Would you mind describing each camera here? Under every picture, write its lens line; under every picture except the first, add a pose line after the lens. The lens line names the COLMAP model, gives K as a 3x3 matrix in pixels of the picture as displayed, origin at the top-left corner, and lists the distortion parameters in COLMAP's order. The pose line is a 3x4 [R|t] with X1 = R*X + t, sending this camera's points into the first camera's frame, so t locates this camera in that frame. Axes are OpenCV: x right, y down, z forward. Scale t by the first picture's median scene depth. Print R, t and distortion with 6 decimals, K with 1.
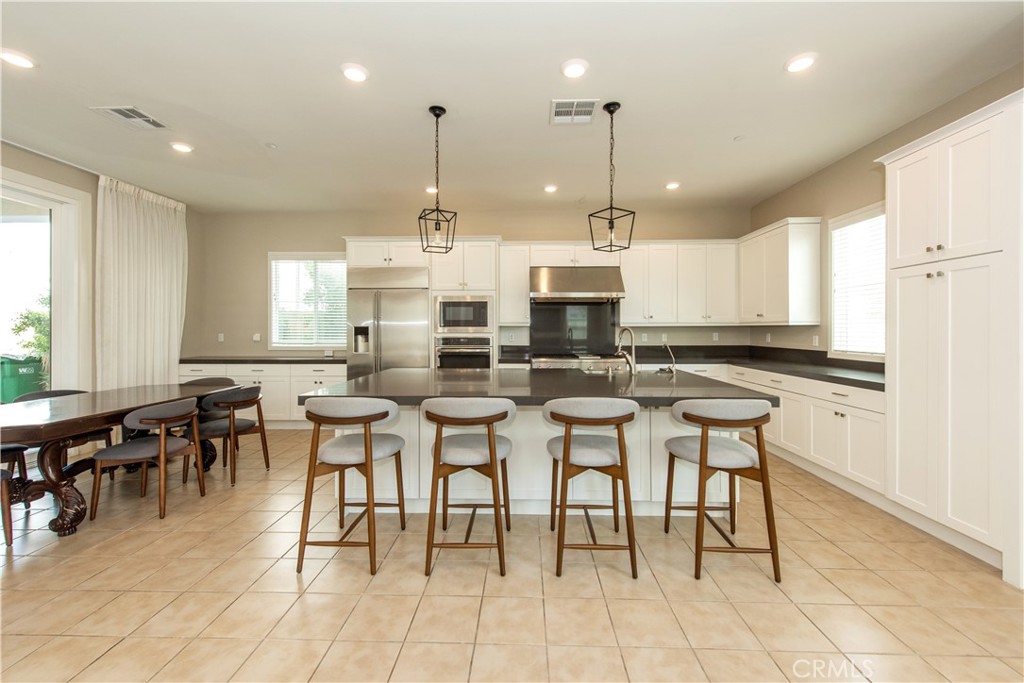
lens RADIAL K [[405.7, 0, 516.6], [0, 405.7, 328.2], [0, 0, 1]] dist [0.012843, -0.001065]
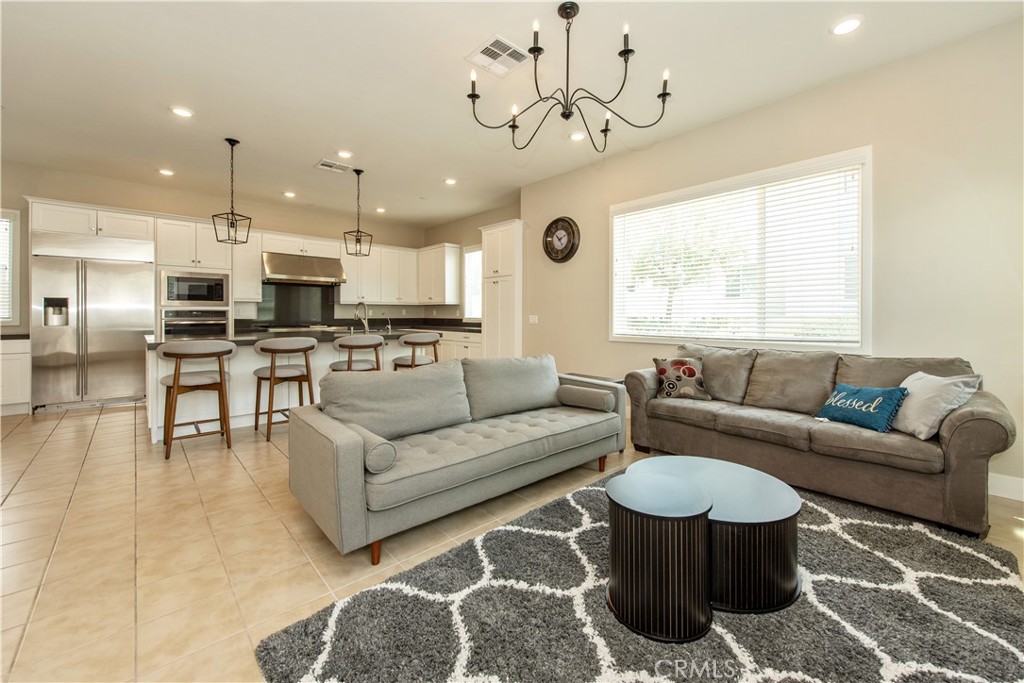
lens RADIAL K [[405.7, 0, 510.9], [0, 405.7, 318.9], [0, 0, 1]] dist [0.012843, -0.001065]
pose [[0.729879, -0.004068, 0.683564, -0.284100], [-0.006048, 0.999905, 0.012408, 0.028163], [-0.683549, -0.013191, 0.729785, -0.415238]]
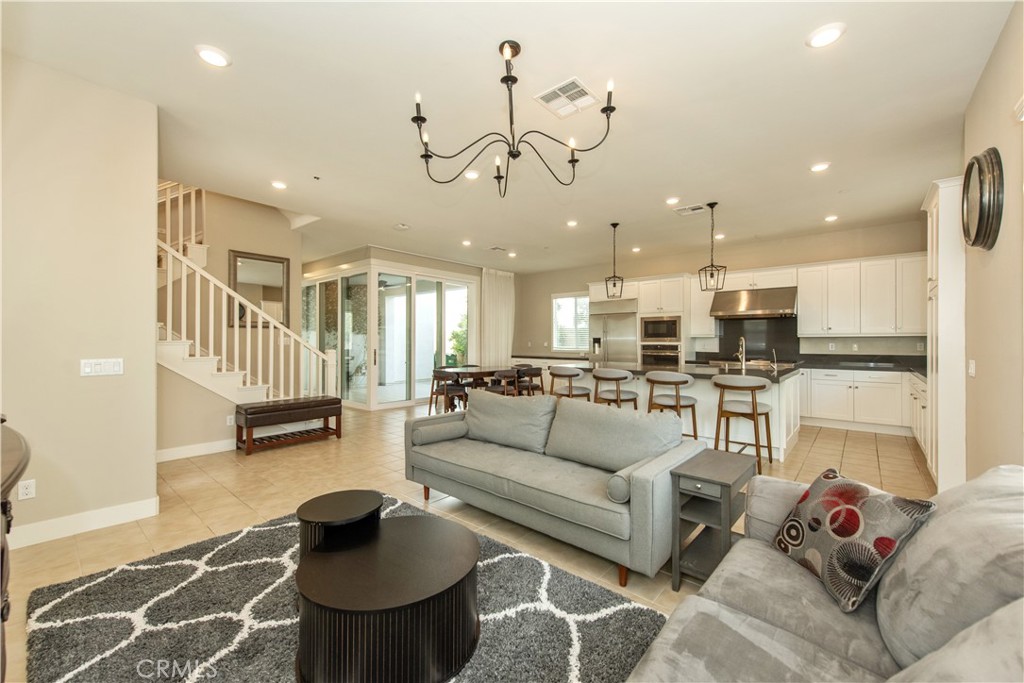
lens RADIAL K [[405.7, 0, 506.5], [0, 405.7, 339.4], [0, 0, 1]] dist [0.012843, -0.001065]
pose [[0.763263, 0.001363, -0.646086, 0.390927], [-0.003593, 0.999991, -0.002134, 0.006508], [0.646077, 0.003950, 0.763262, -0.470223]]
